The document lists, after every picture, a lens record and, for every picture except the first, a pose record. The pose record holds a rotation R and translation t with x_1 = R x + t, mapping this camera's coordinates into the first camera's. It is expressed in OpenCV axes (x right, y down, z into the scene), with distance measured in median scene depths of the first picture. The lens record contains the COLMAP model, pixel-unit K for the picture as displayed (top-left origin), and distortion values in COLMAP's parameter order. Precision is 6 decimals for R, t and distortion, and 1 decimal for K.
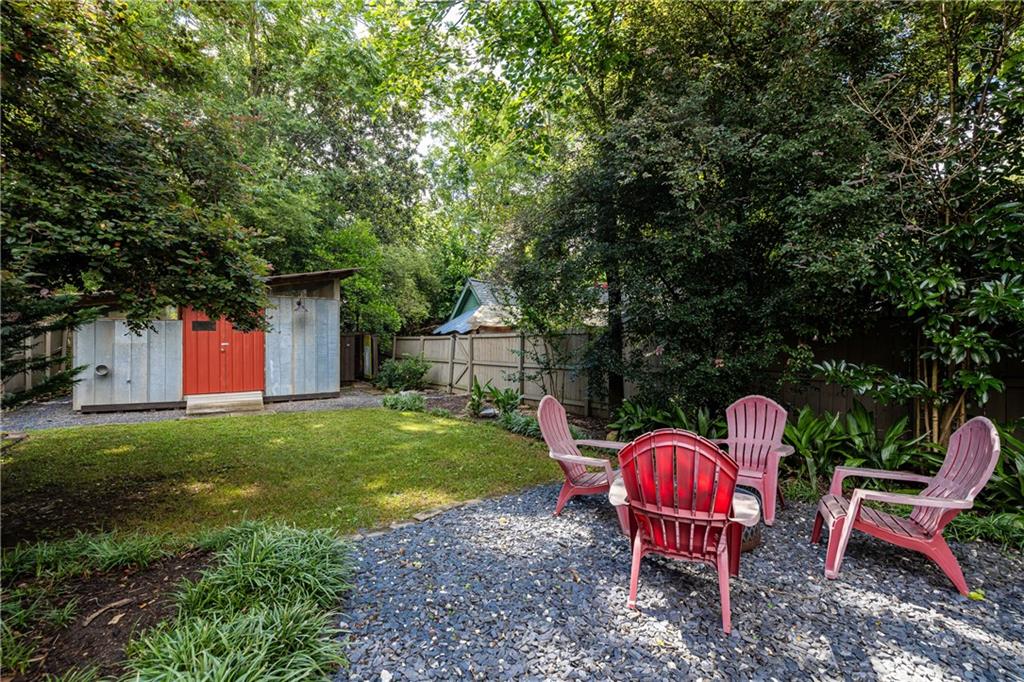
lens RADIAL K [[437.1, 0, 518.0], [0, 437.1, 334.9], [0, 0, 1]] dist [-0.005778, -0.000296]
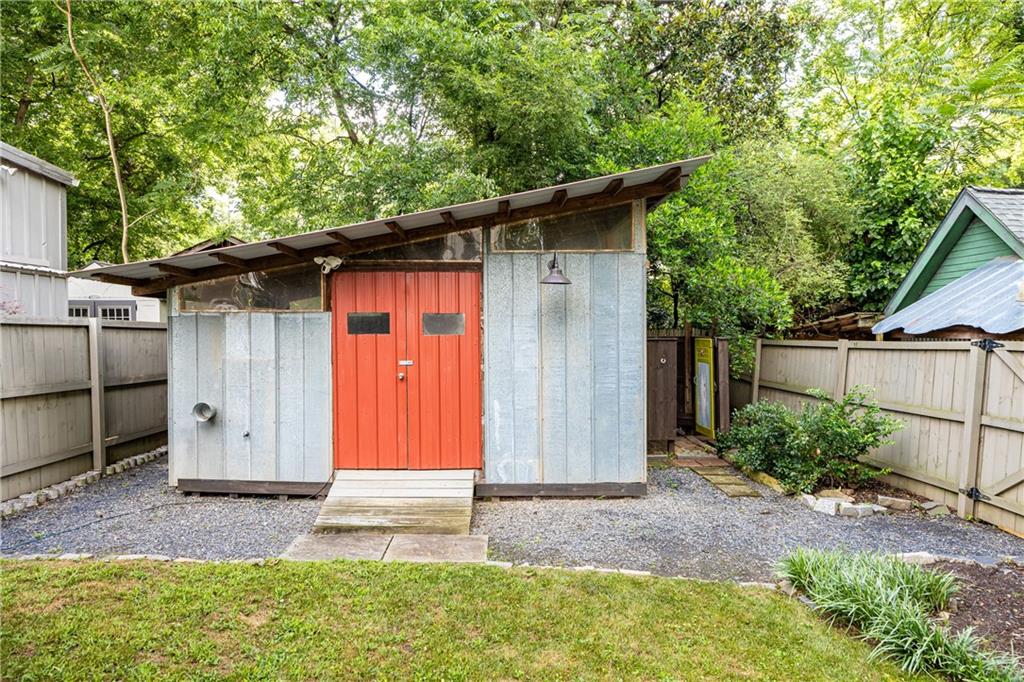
lens RADIAL K [[602.1, 0, 514.6], [0, 602.1, 336.4], [0, 0, 1]] dist [-0.005846, -0.000440]
pose [[0.826227, -0.003357, -0.563328, -0.182974], [0.007858, 0.999954, 0.005566, -0.006776], [0.563283, -0.009025, 0.826215, 0.441892]]
